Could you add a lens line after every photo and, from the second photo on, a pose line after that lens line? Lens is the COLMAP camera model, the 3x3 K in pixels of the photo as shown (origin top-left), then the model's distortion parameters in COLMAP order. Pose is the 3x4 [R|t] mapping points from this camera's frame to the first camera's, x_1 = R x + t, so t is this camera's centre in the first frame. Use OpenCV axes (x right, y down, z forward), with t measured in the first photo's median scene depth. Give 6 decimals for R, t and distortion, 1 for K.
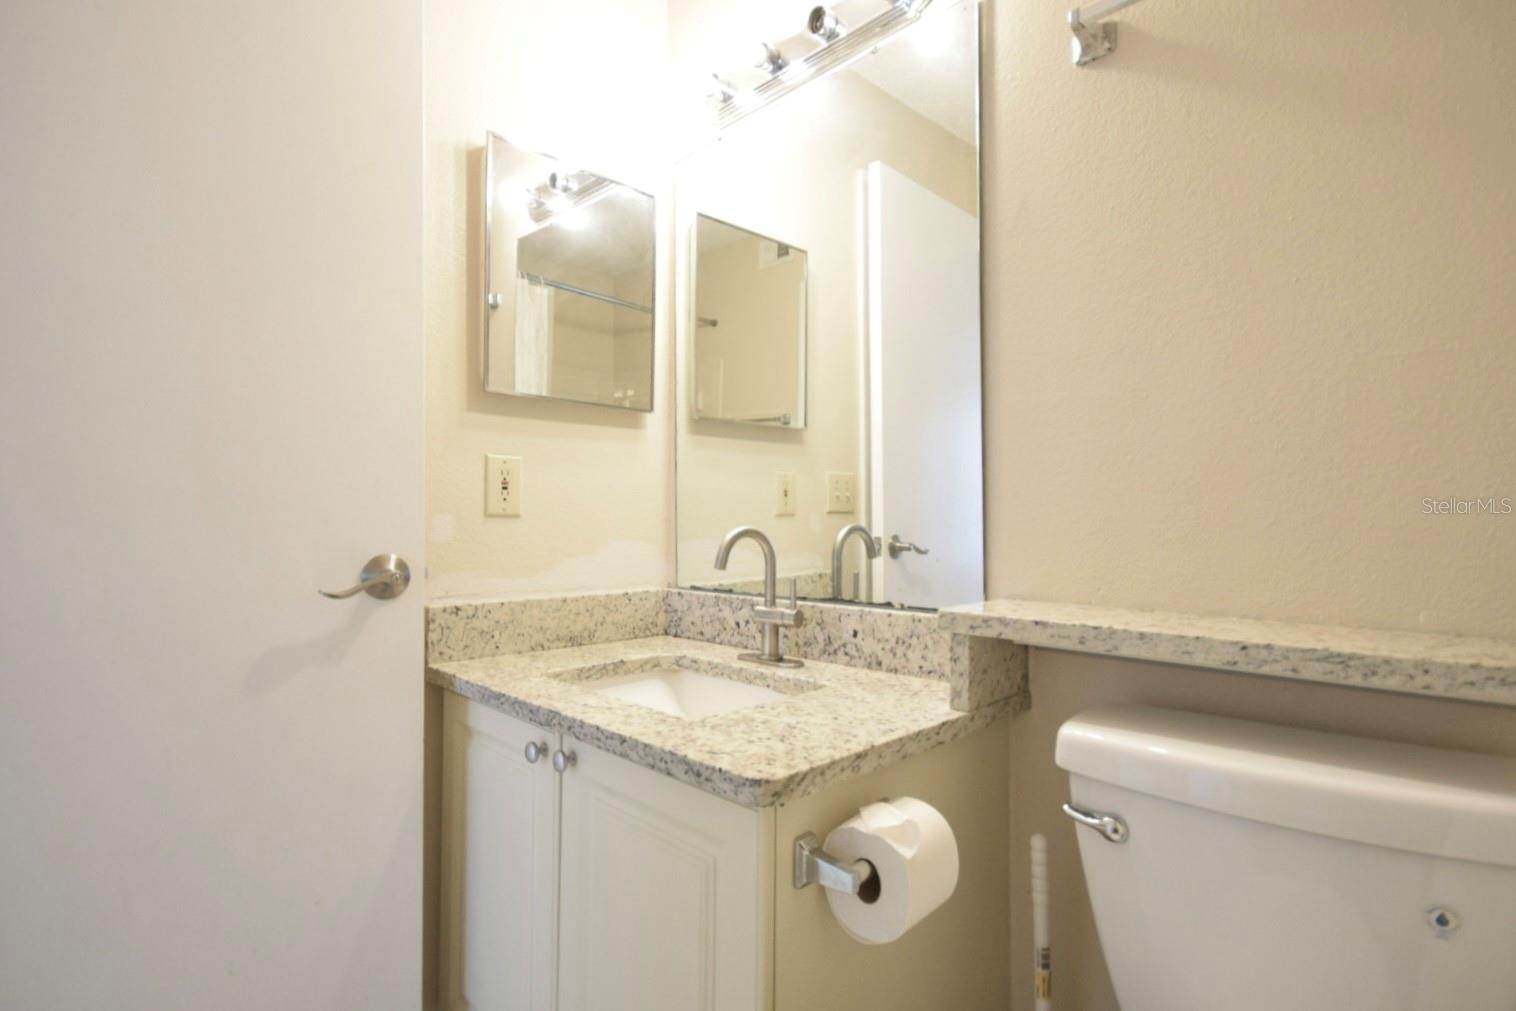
lens RADIAL K [[728.8, 0, 758.0], [0, 728.8, 505.5], [0, 0, 1]] dist [-0.002221, -0.000090]
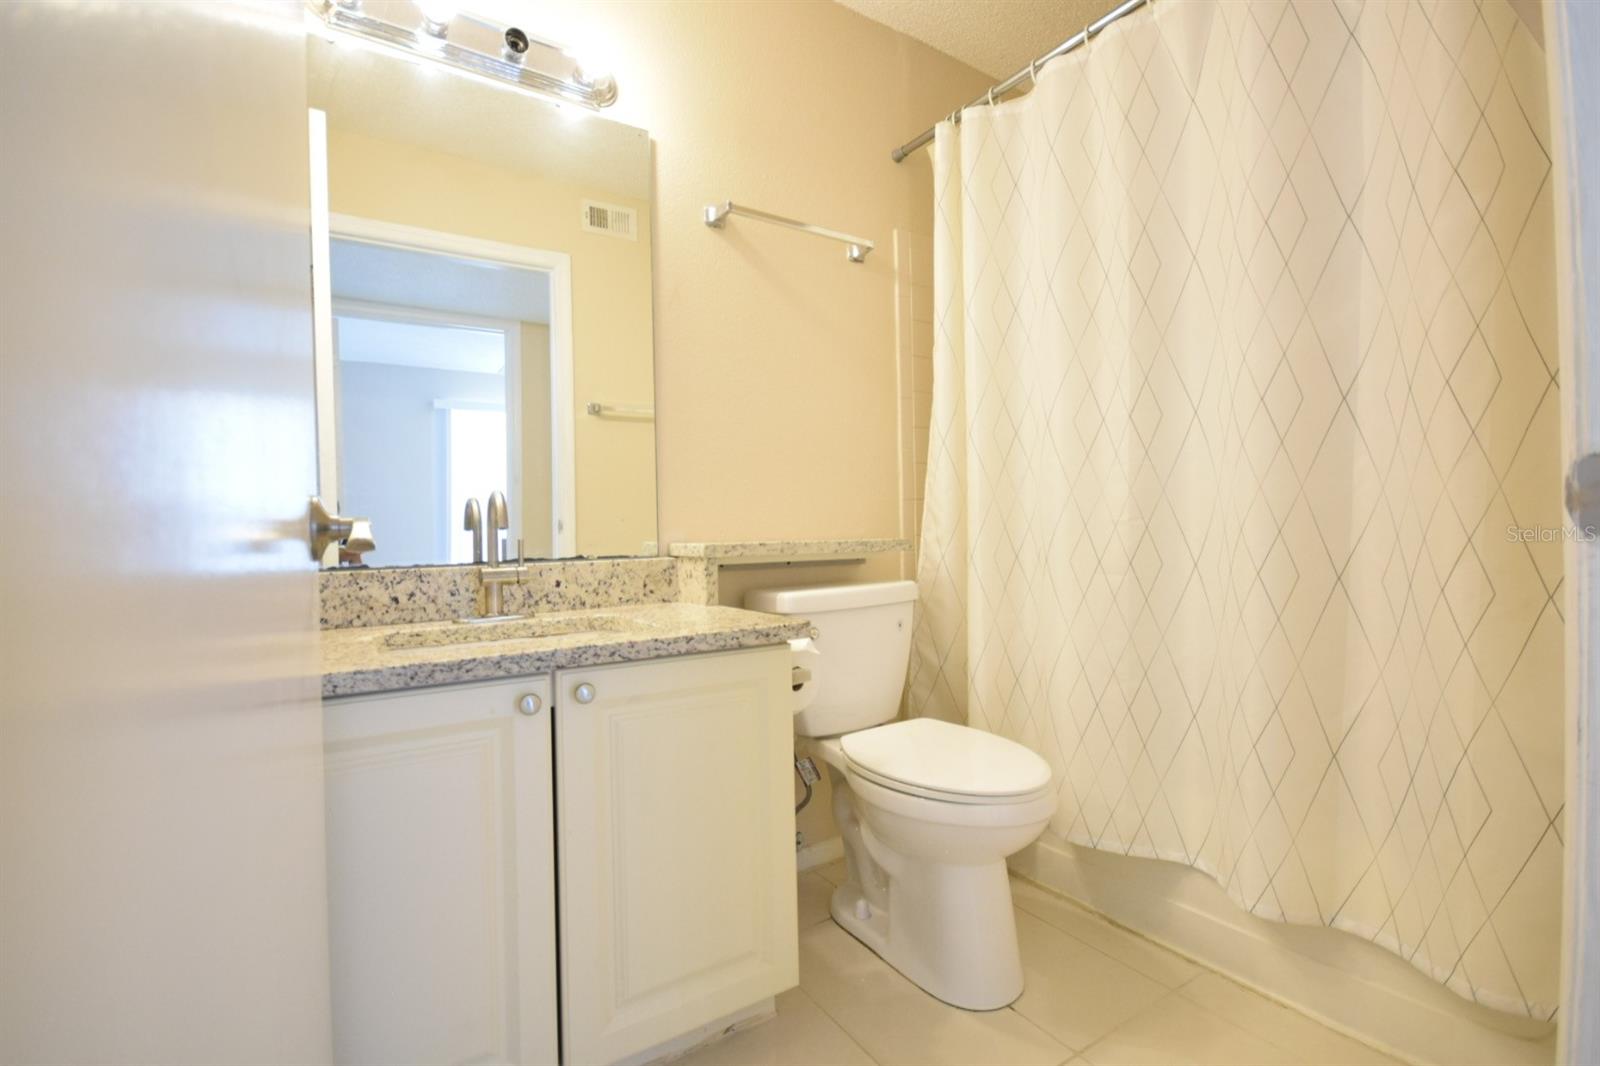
lens RADIAL K [[743.9, 0, 778.3], [0, 743.9, 539.4], [0, 0, 1]] dist [0.000327, -0.006856]
pose [[0.216356, -0.009310, 0.976270, -1.008145], [-0.002870, 0.999944, 0.010171, 0.092086], [-0.976310, -0.005002, 0.216318, 0.393829]]
